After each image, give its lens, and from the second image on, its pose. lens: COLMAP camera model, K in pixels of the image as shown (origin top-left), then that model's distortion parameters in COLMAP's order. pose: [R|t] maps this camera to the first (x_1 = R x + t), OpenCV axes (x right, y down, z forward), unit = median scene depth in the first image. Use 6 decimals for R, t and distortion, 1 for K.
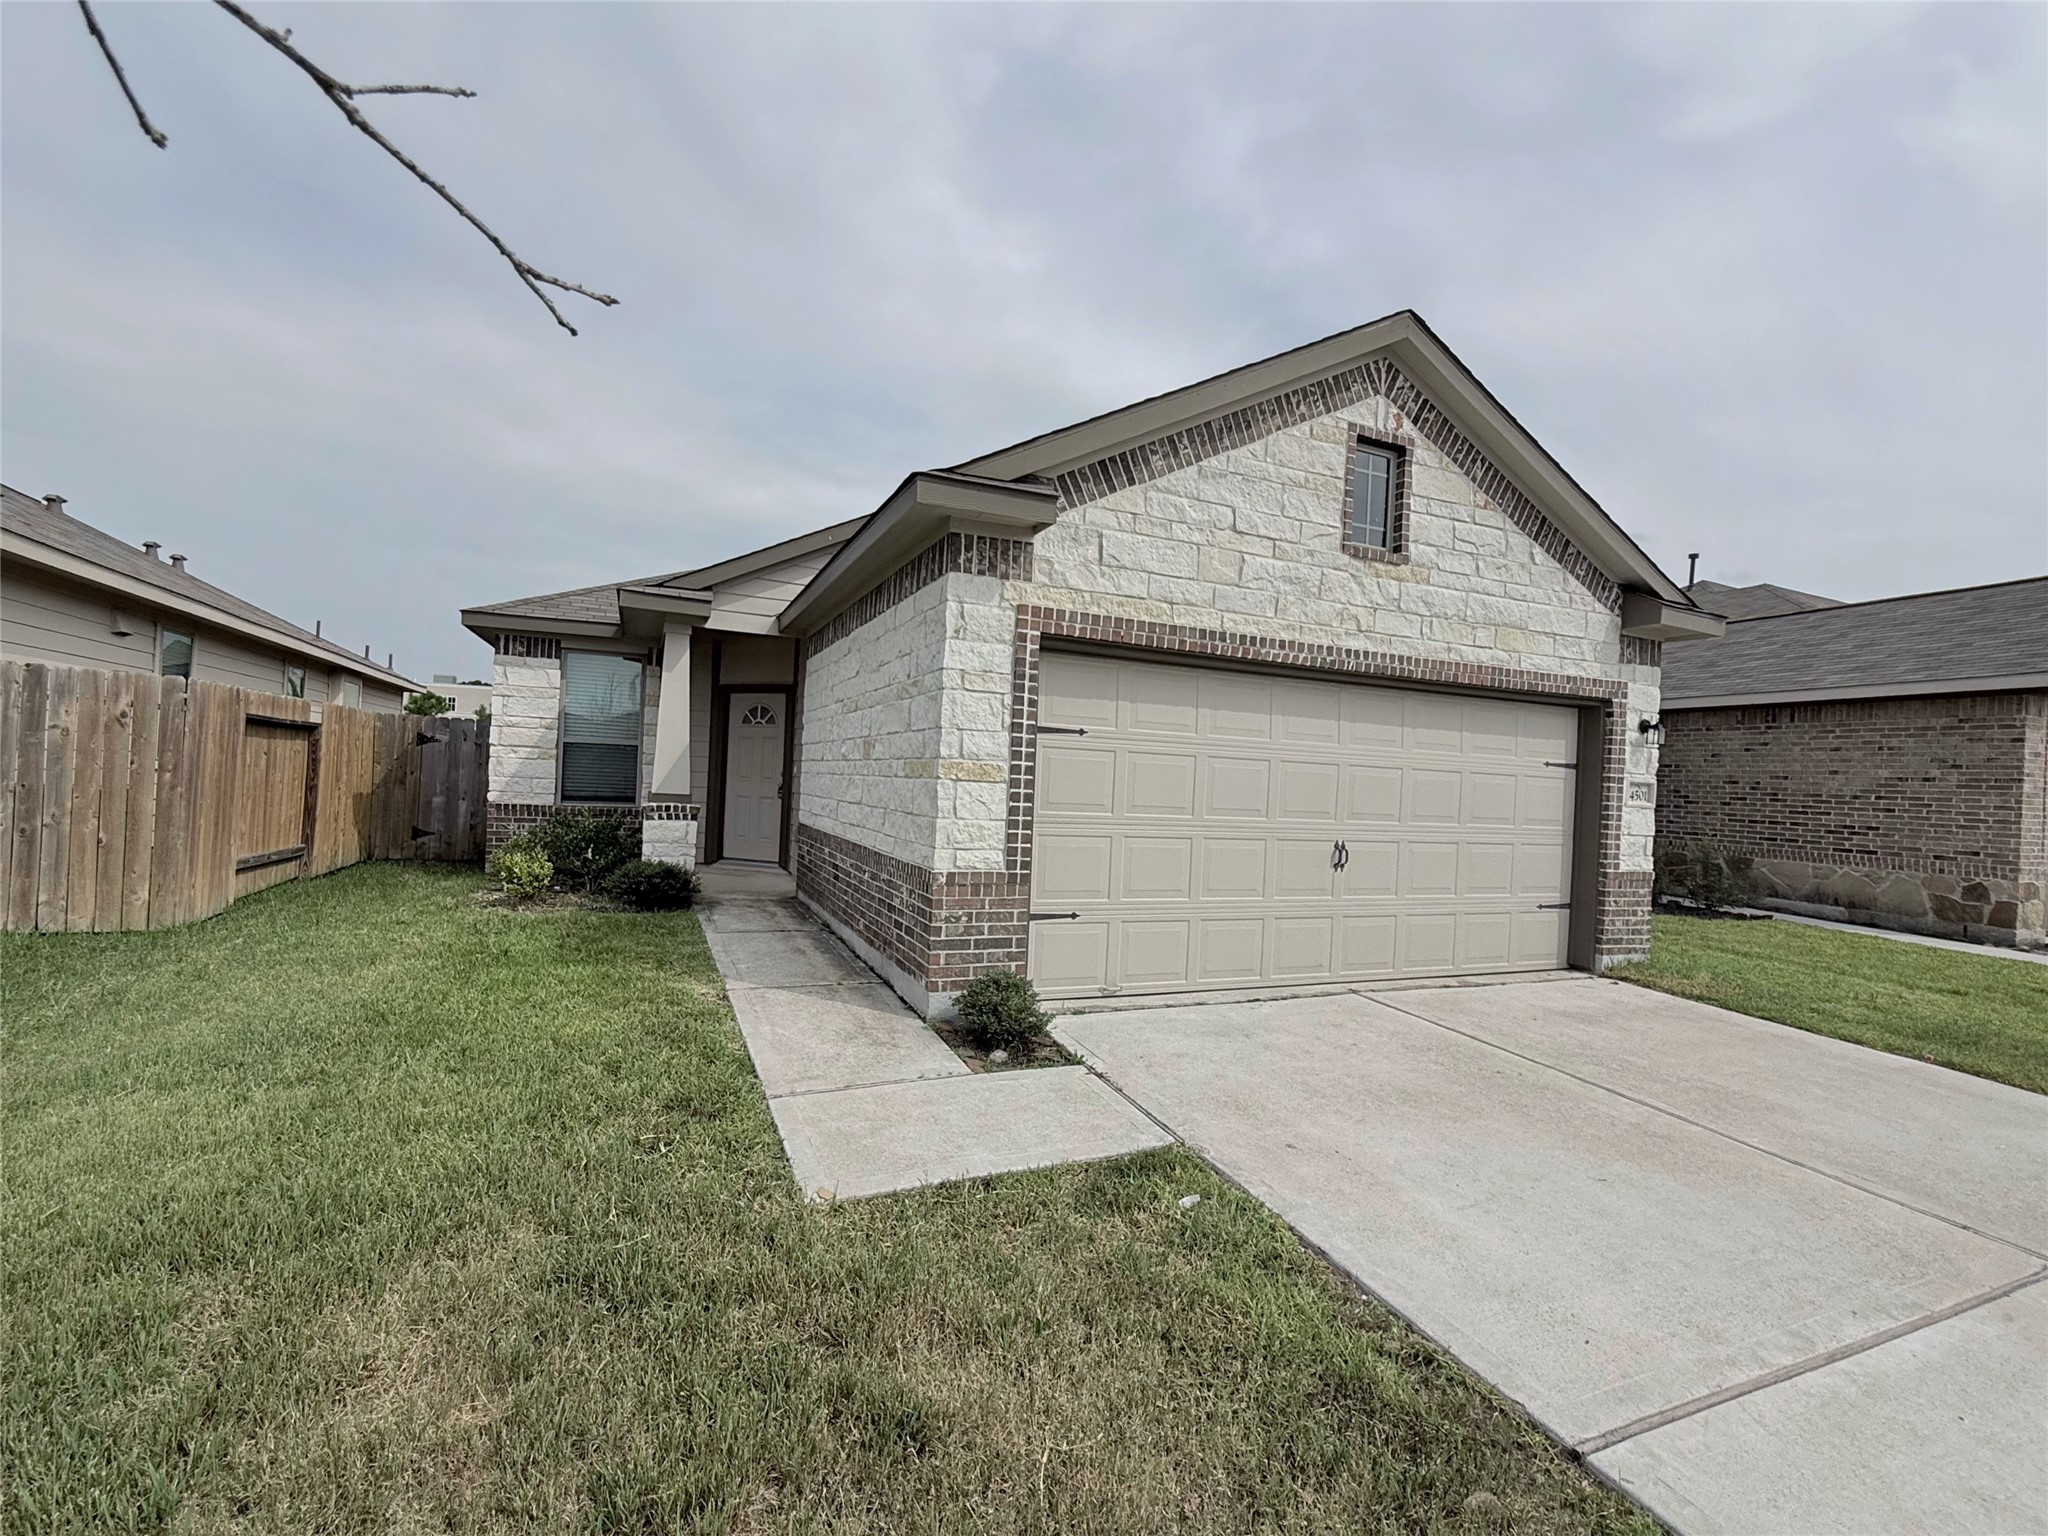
lens RADIAL K [[929.4, 0, 1057.3], [0, 929.4, 773.4], [0, 0, 1]] dist [-0.020575, 0.000940]
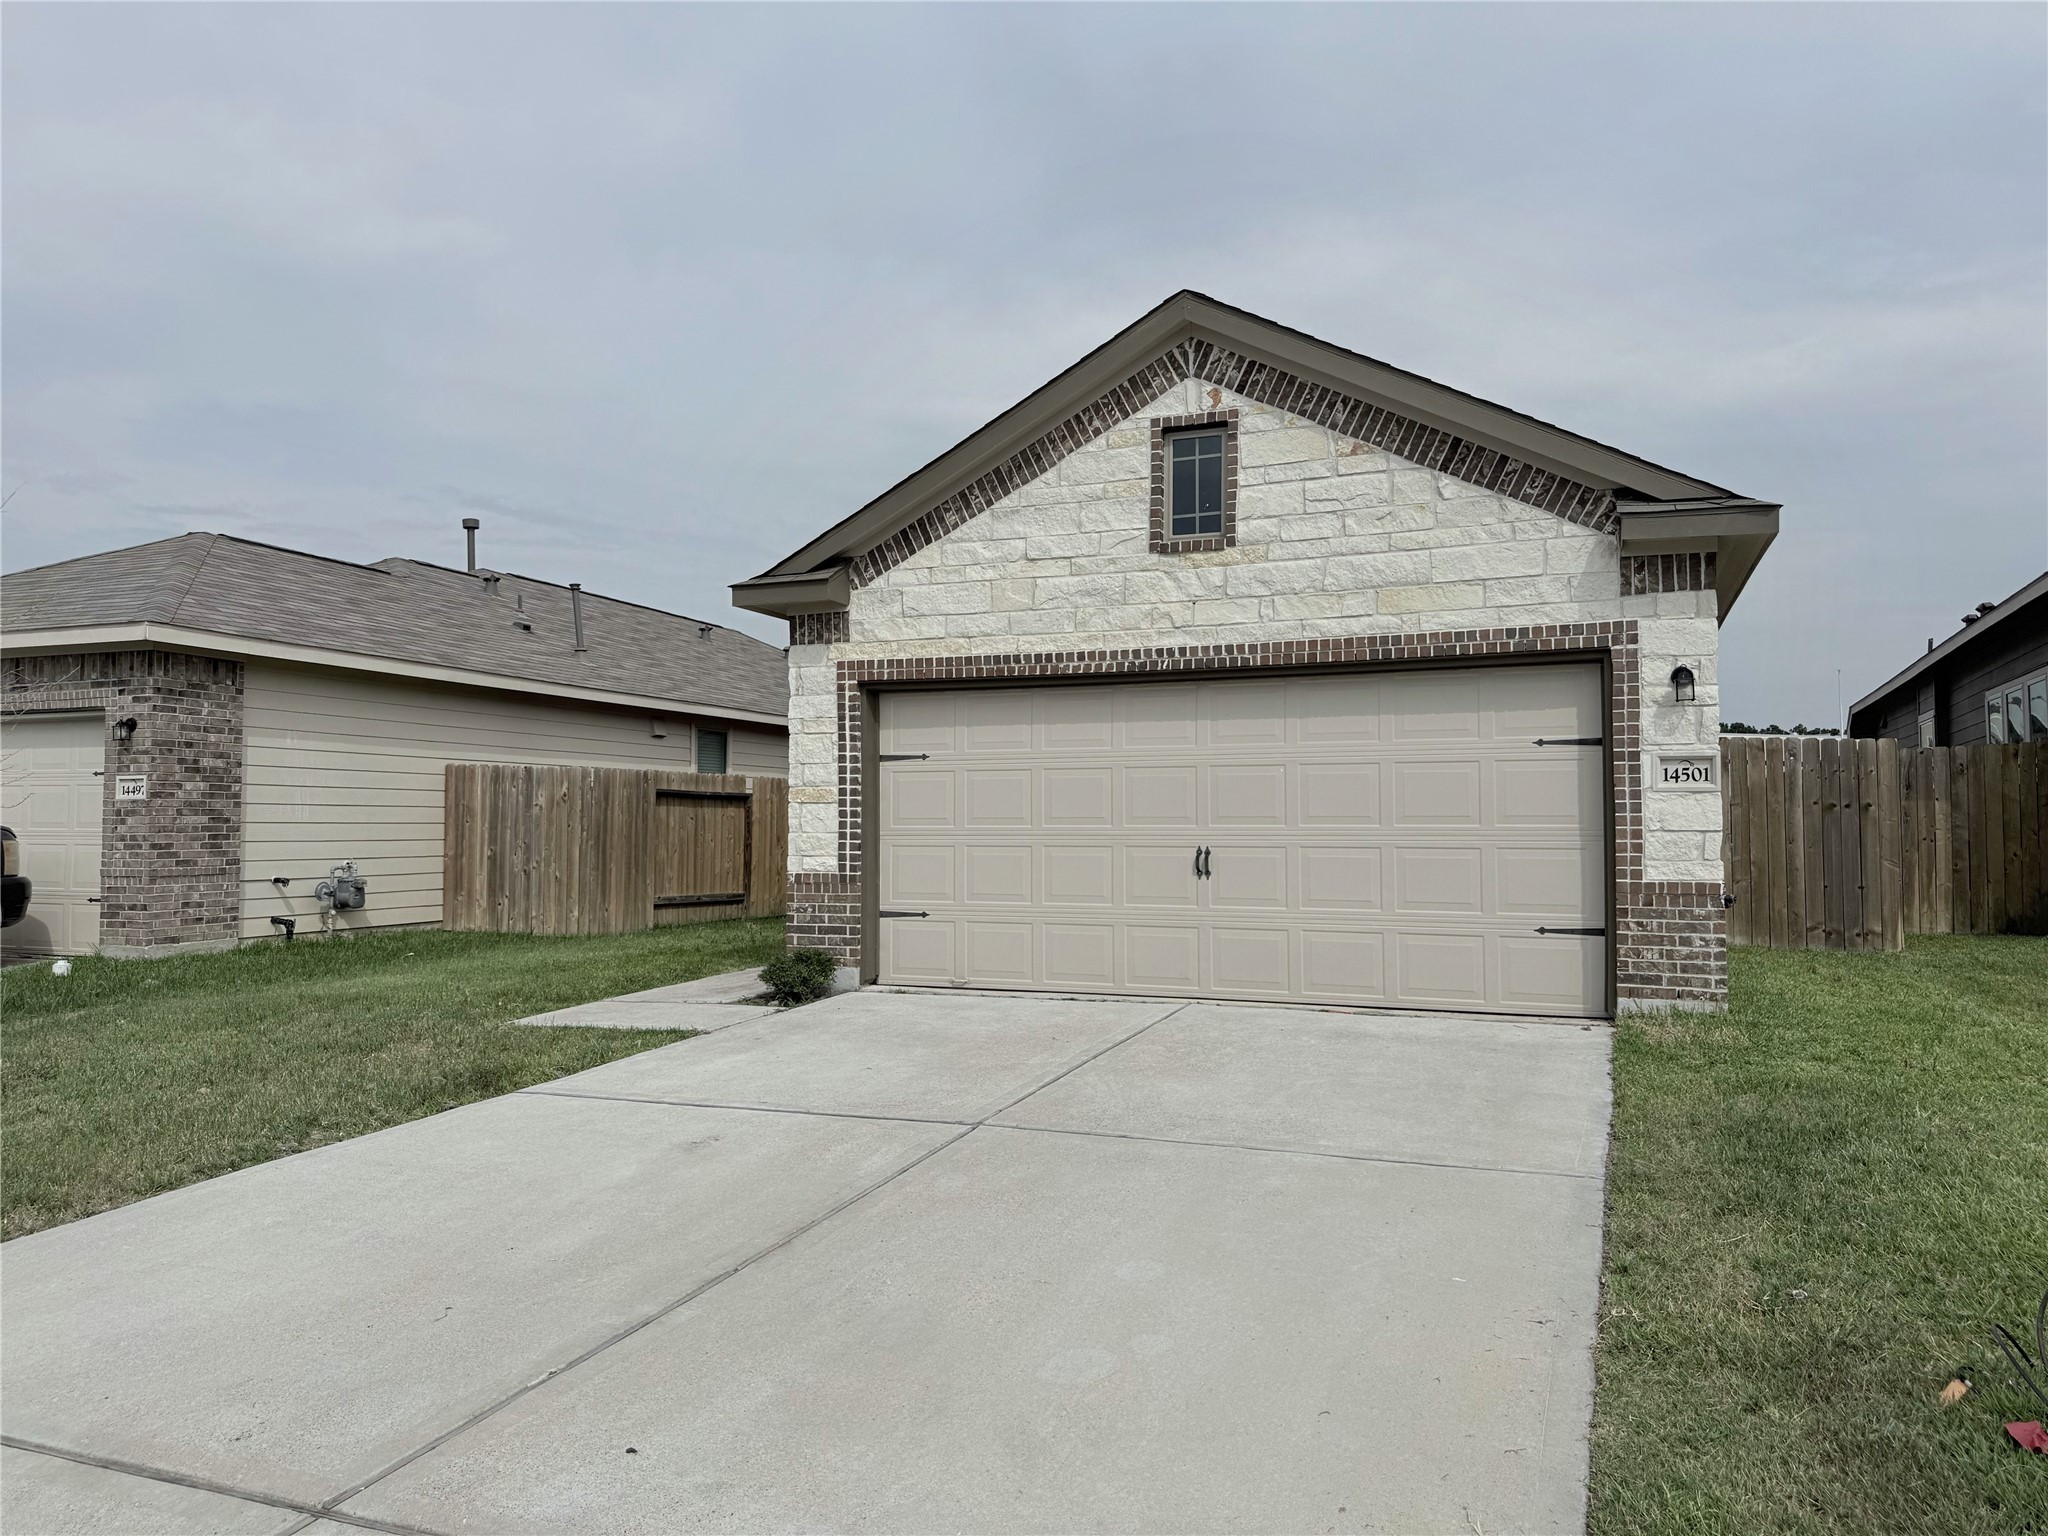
lens RADIAL K [[1457.0, 0, 1026.7], [0, 1457.0, 774.5], [0, 0, 1]] dist [0.045007, -0.052781]
pose [[0.700452, -0.073307, -0.709925, 1.397897], [0.039418, 0.997166, -0.064076, 0.098586], [0.712610, 0.016898, 0.701356, -0.191088]]
